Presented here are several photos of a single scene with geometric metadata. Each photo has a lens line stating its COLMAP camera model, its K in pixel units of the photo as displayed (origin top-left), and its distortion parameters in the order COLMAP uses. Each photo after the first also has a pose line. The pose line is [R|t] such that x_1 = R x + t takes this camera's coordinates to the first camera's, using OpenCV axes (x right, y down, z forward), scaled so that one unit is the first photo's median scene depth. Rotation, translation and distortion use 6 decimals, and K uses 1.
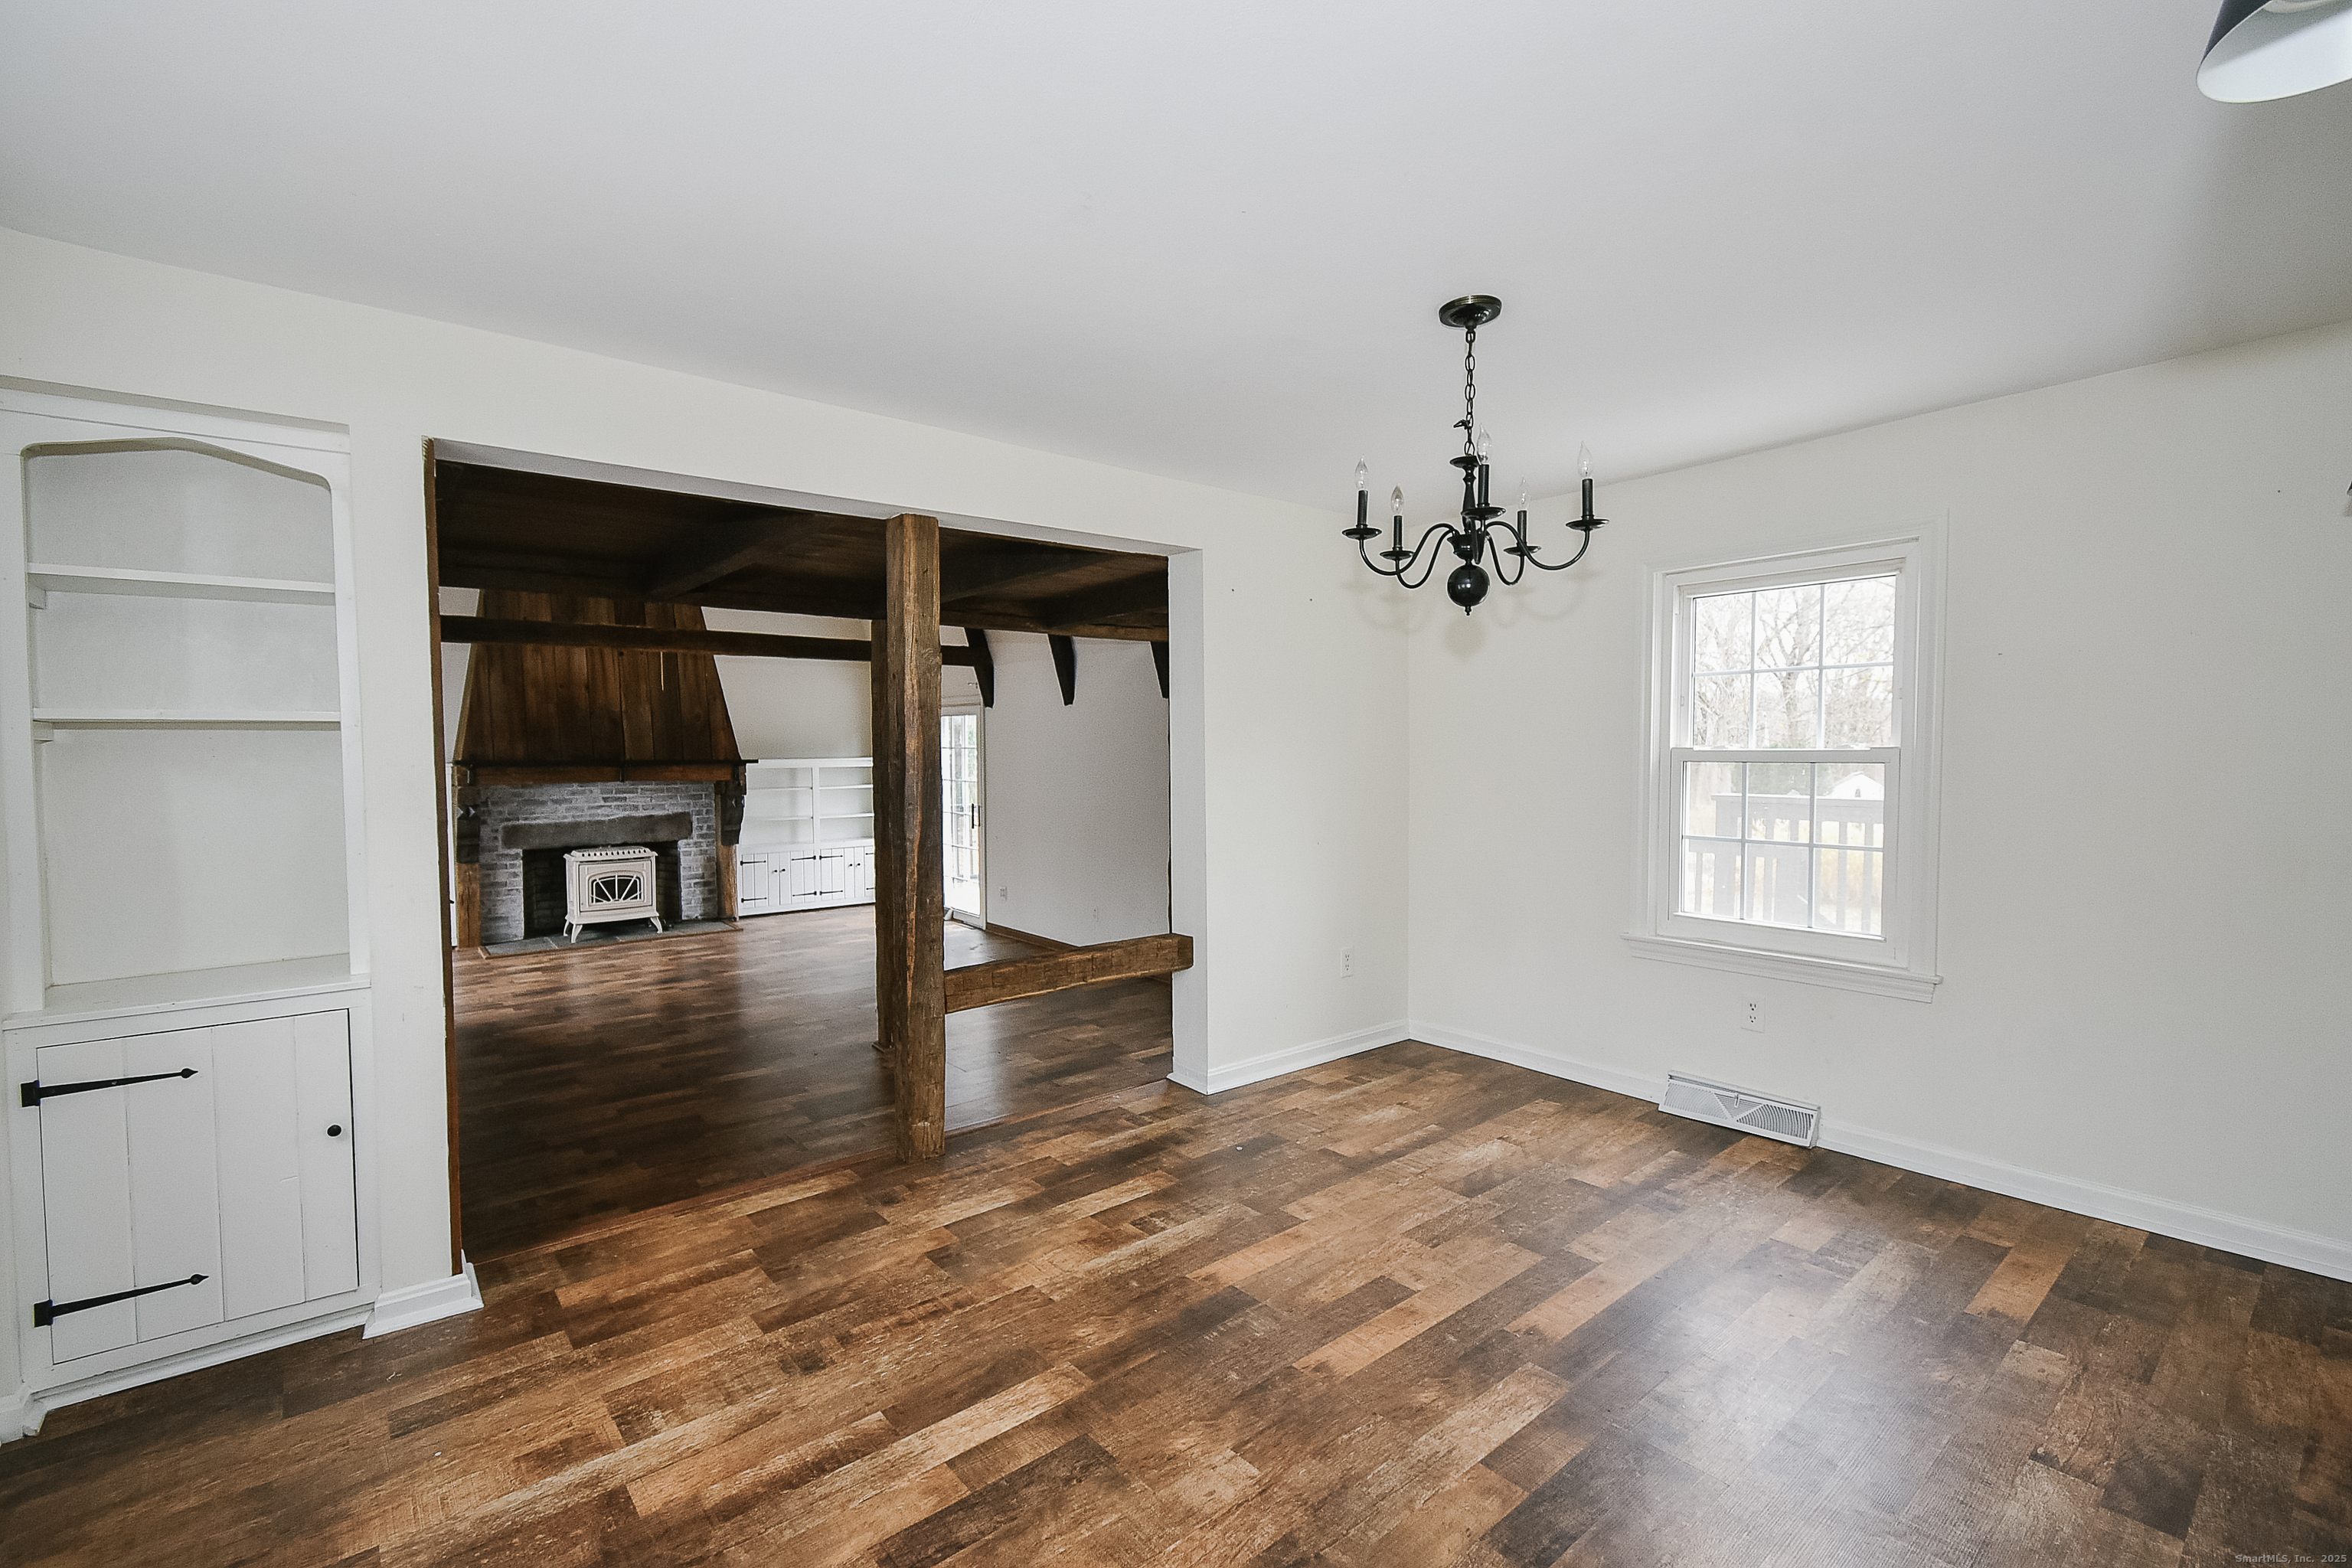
lens RADIAL K [[1054.0, 0, 1192.8], [0, 1054.0, 788.3], [0, 0, 1]] dist [0.001791, -0.000439]
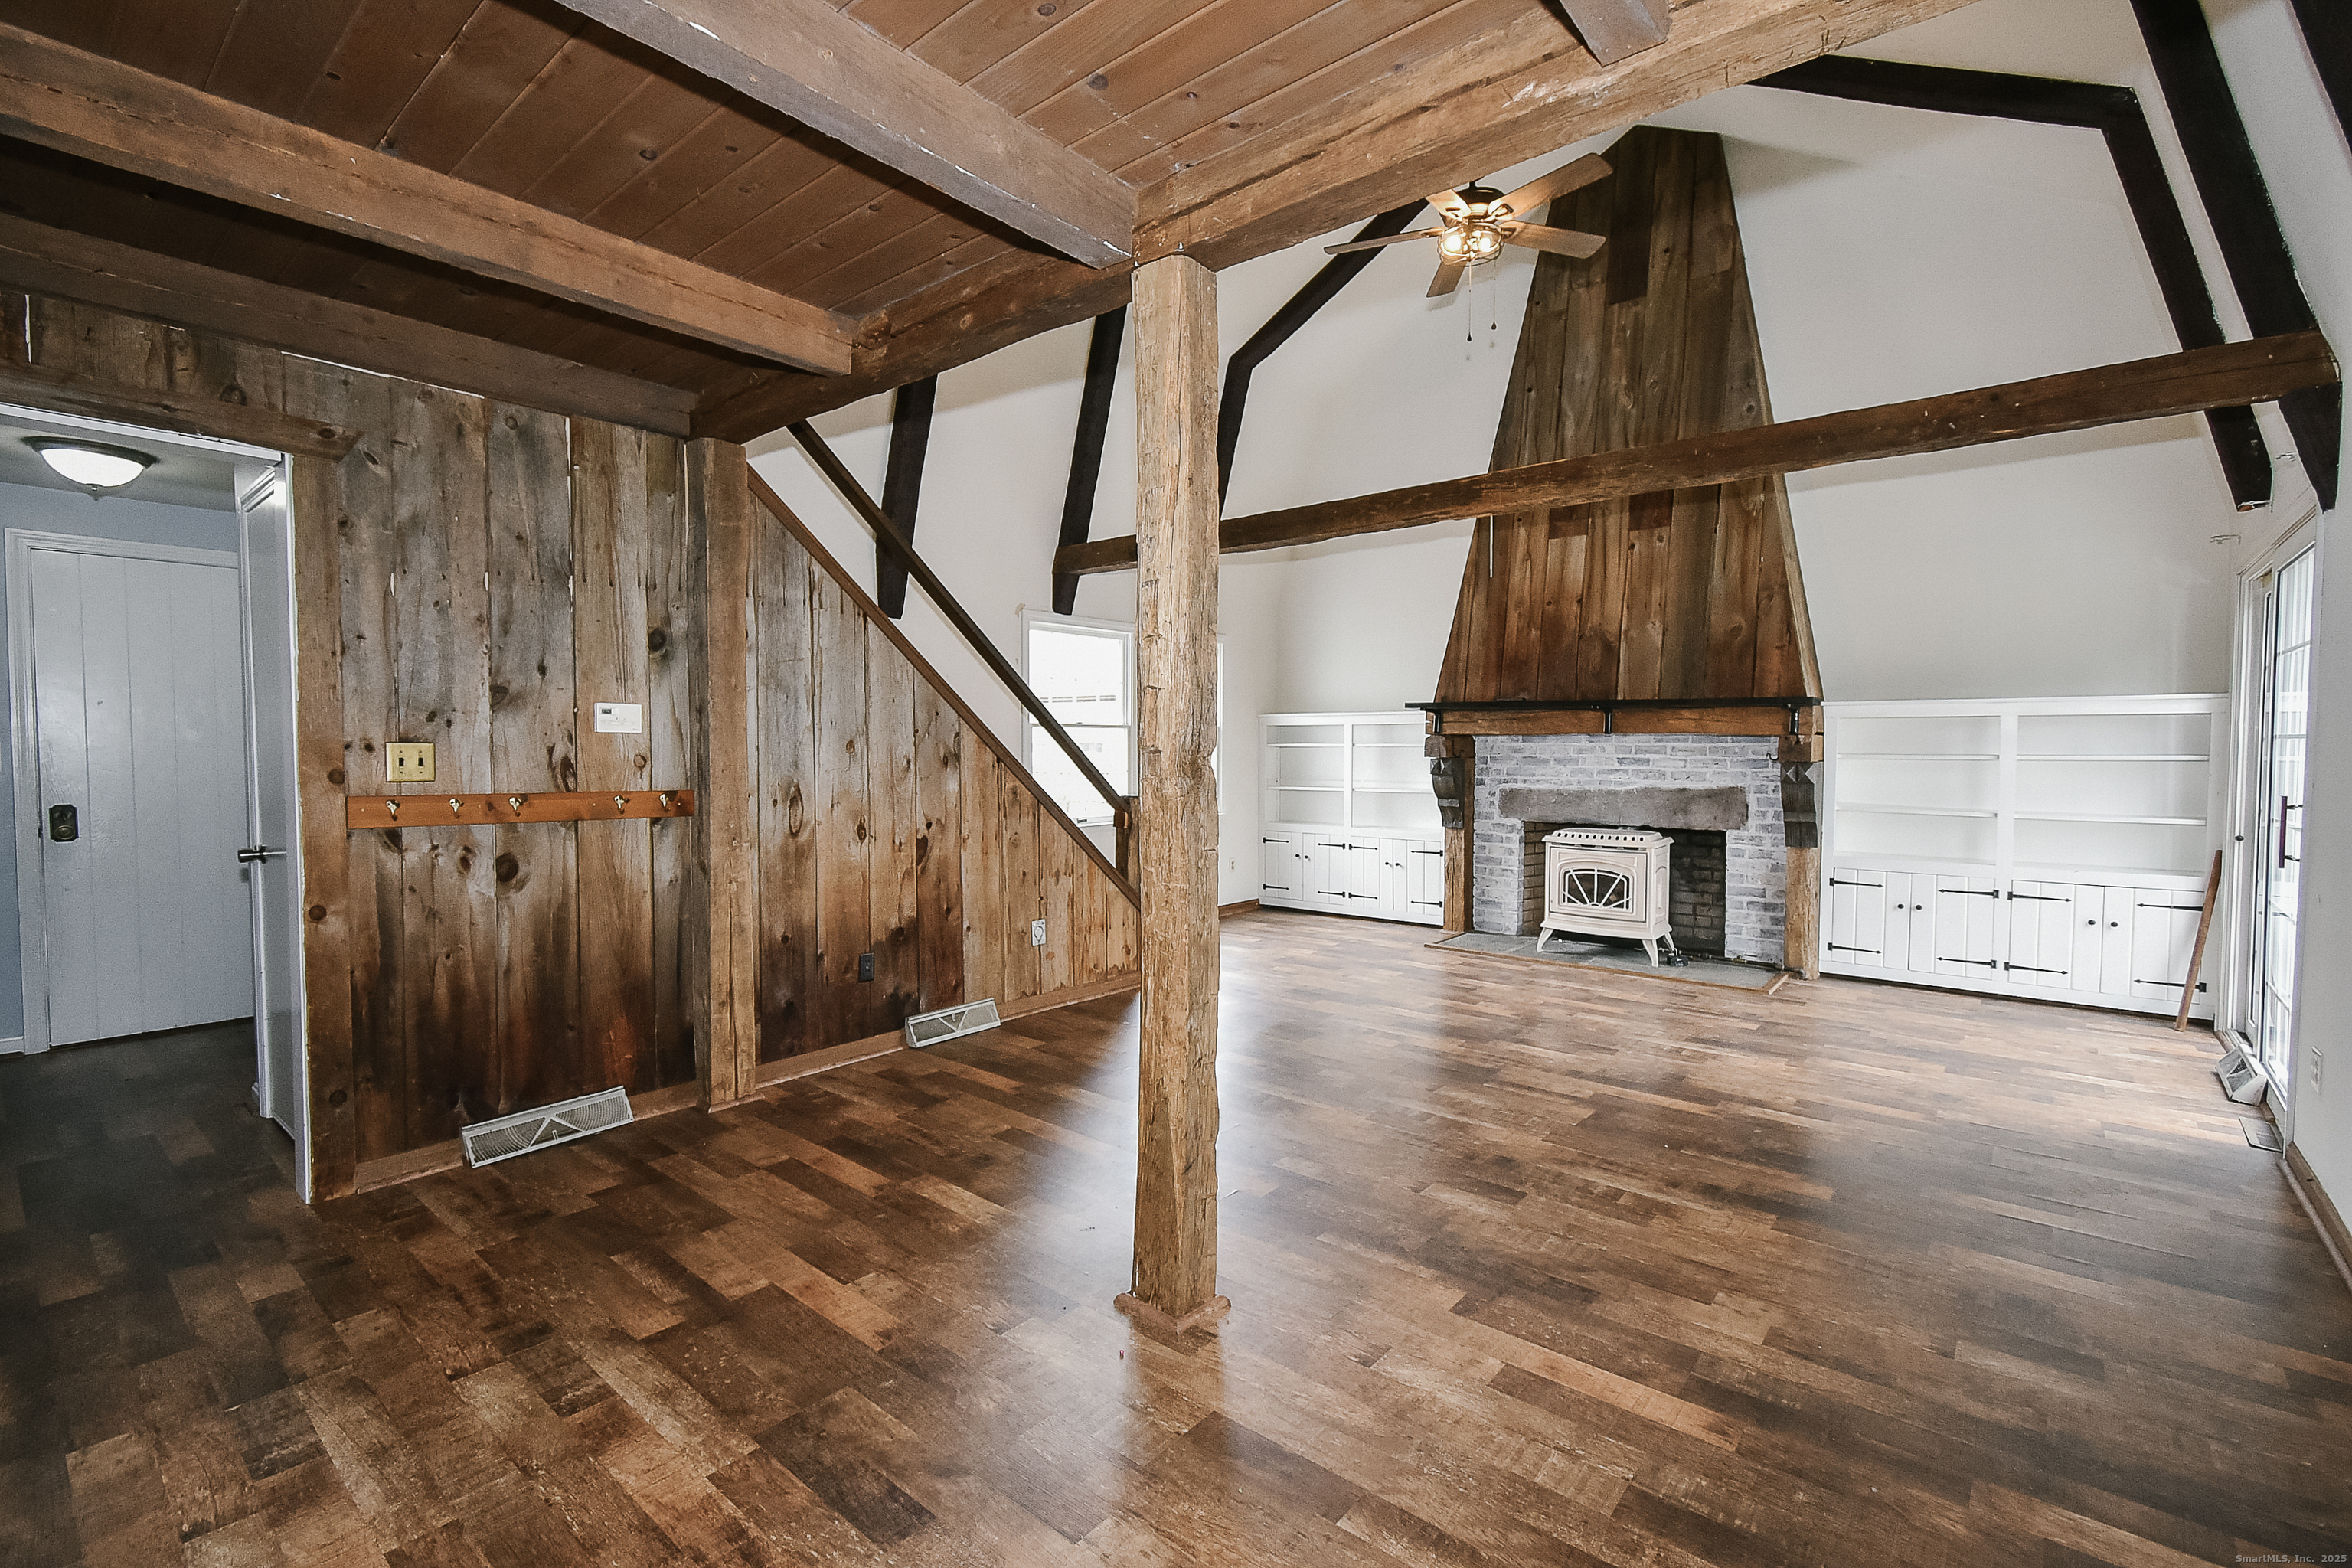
lens RADIAL K [[1054.0, 0, 1167.3], [0, 1054.0, 775.1], [0, 0, 1]] dist [0.001791, -0.000439]
pose [[0.175106, 0.031339, -0.984051, 0.080102], [-0.046524, 0.998640, 0.023525, 0.017733], [0.983450, 0.041662, 0.176326, 0.589524]]
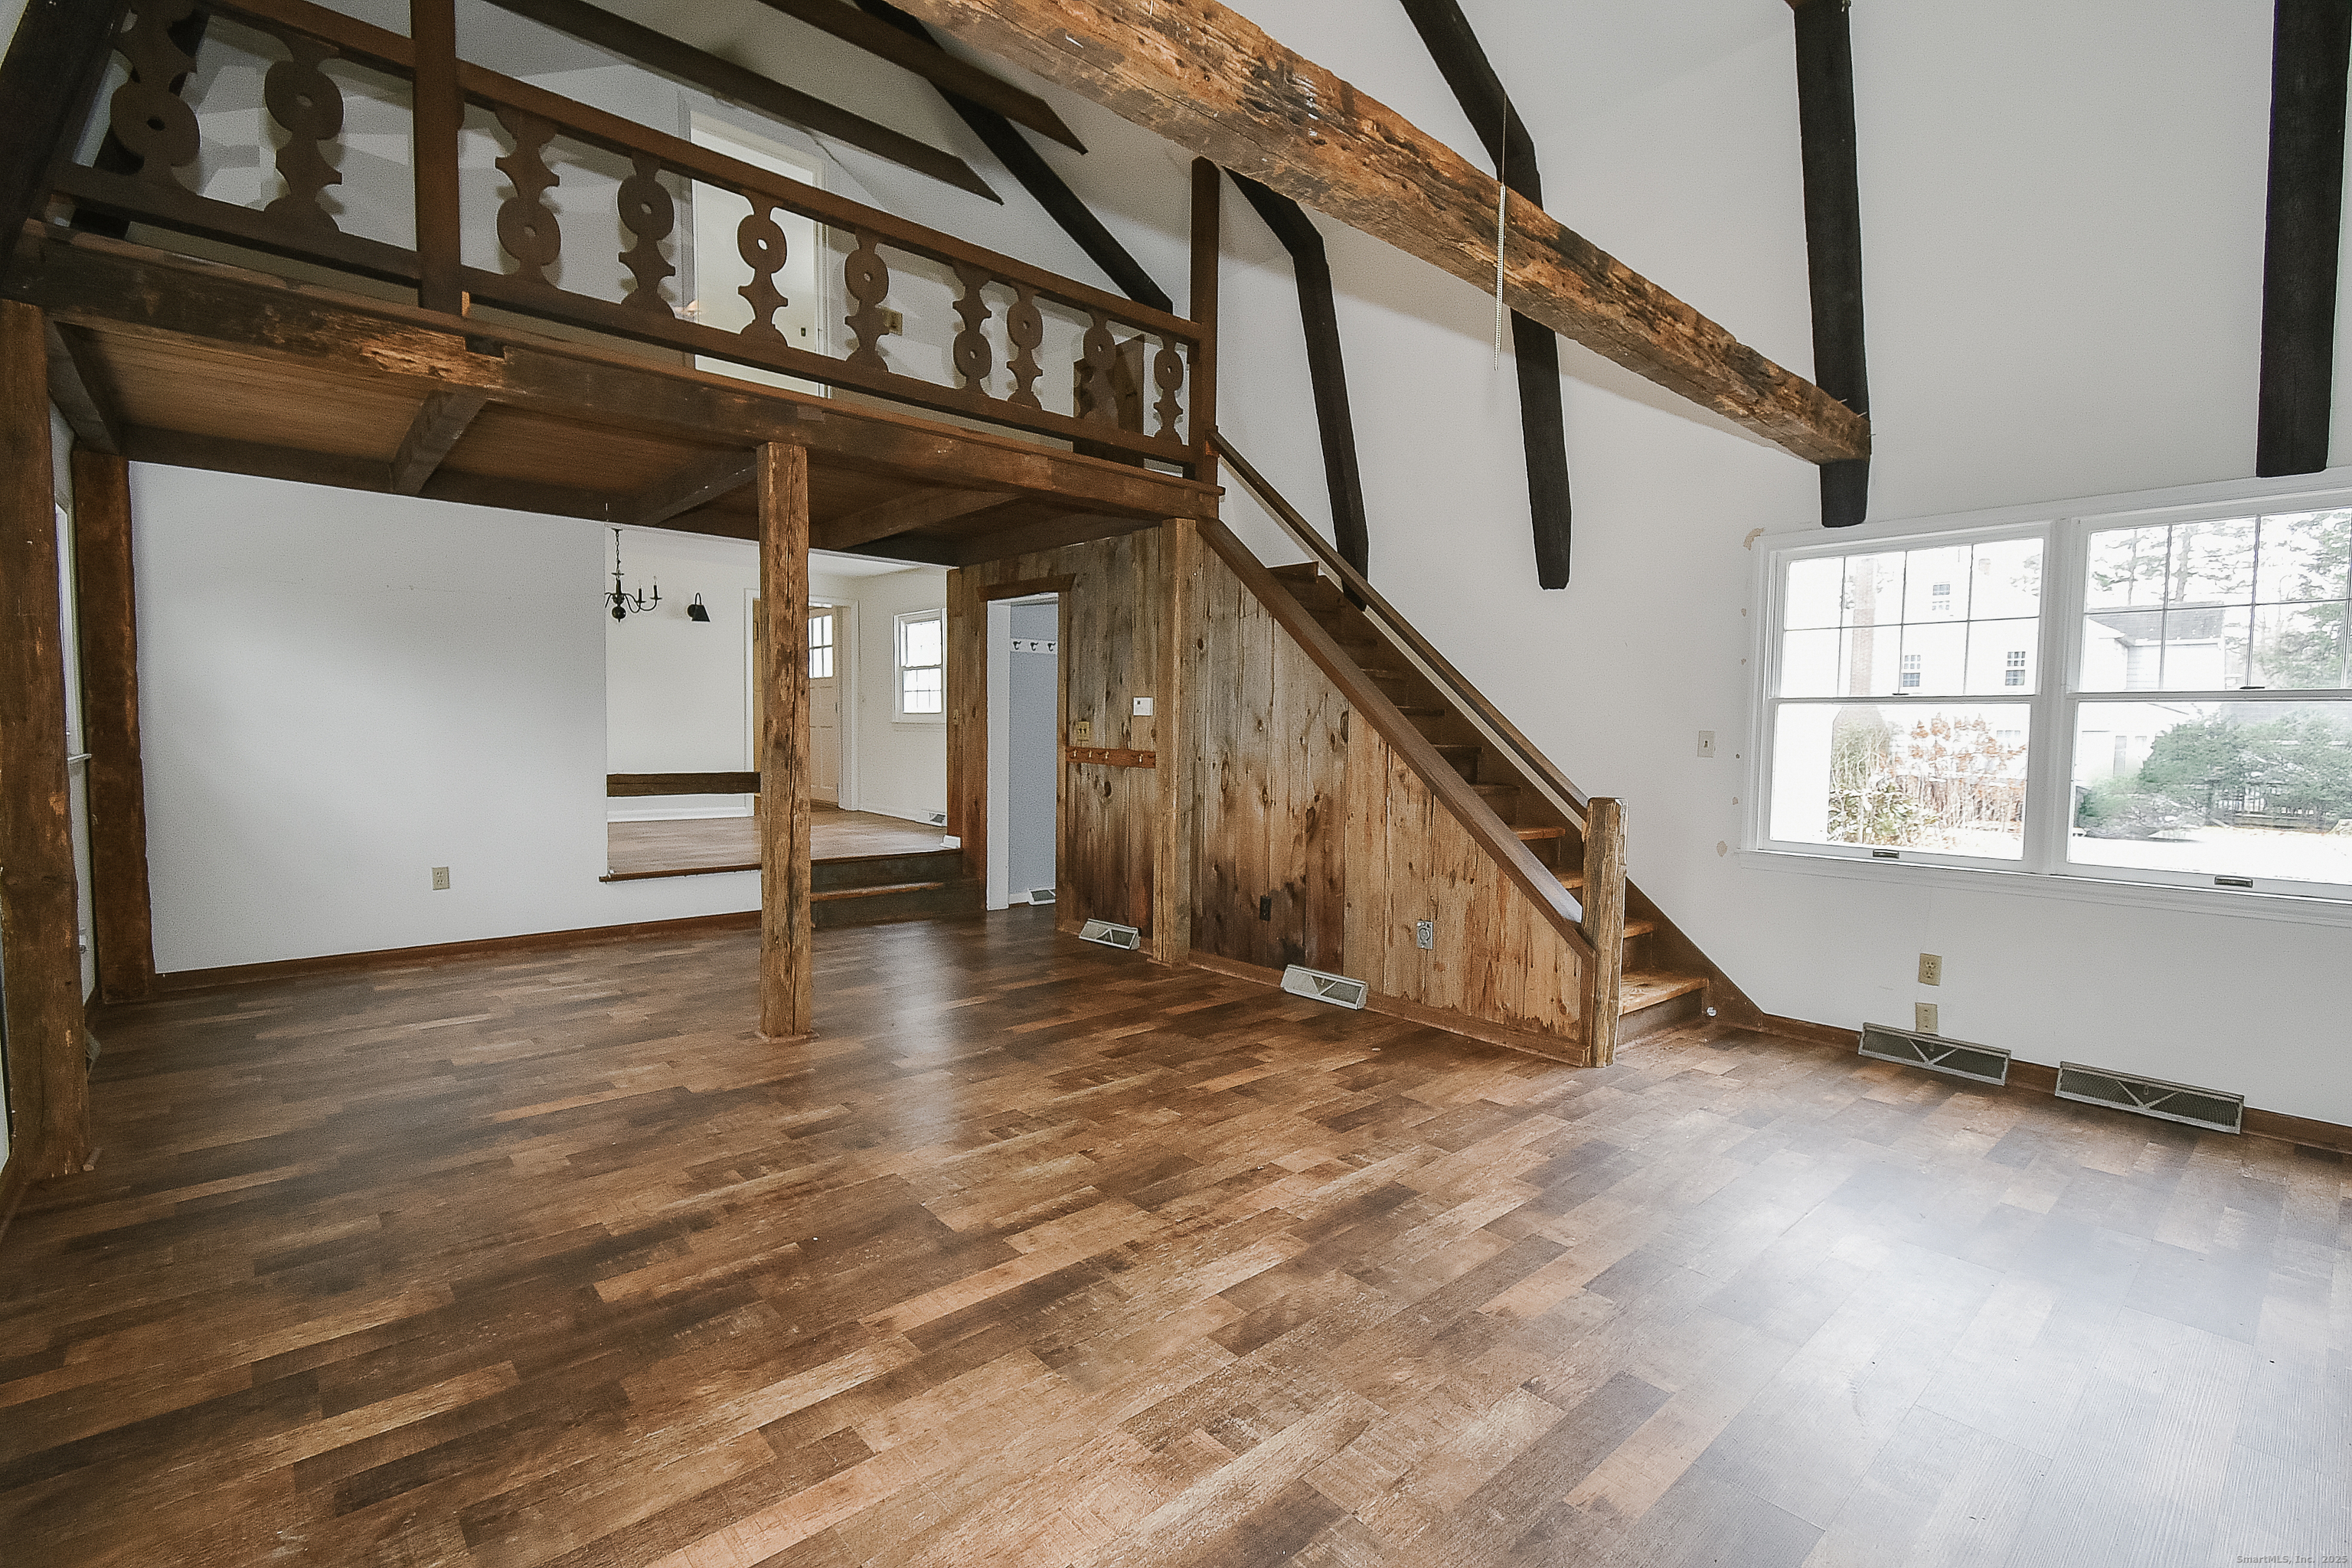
lens RADIAL K [[1054.0, 0, 1153.8], [0, 1054.0, 780.0], [0, 0, 1]] dist [0.001791, -0.000439]
pose [[-0.999682, -0.009403, -0.023419, -0.334106], [-0.011623, 0.995262, 0.096531, -0.002303], [0.022400, 0.096772, -0.995054, 1.105976]]
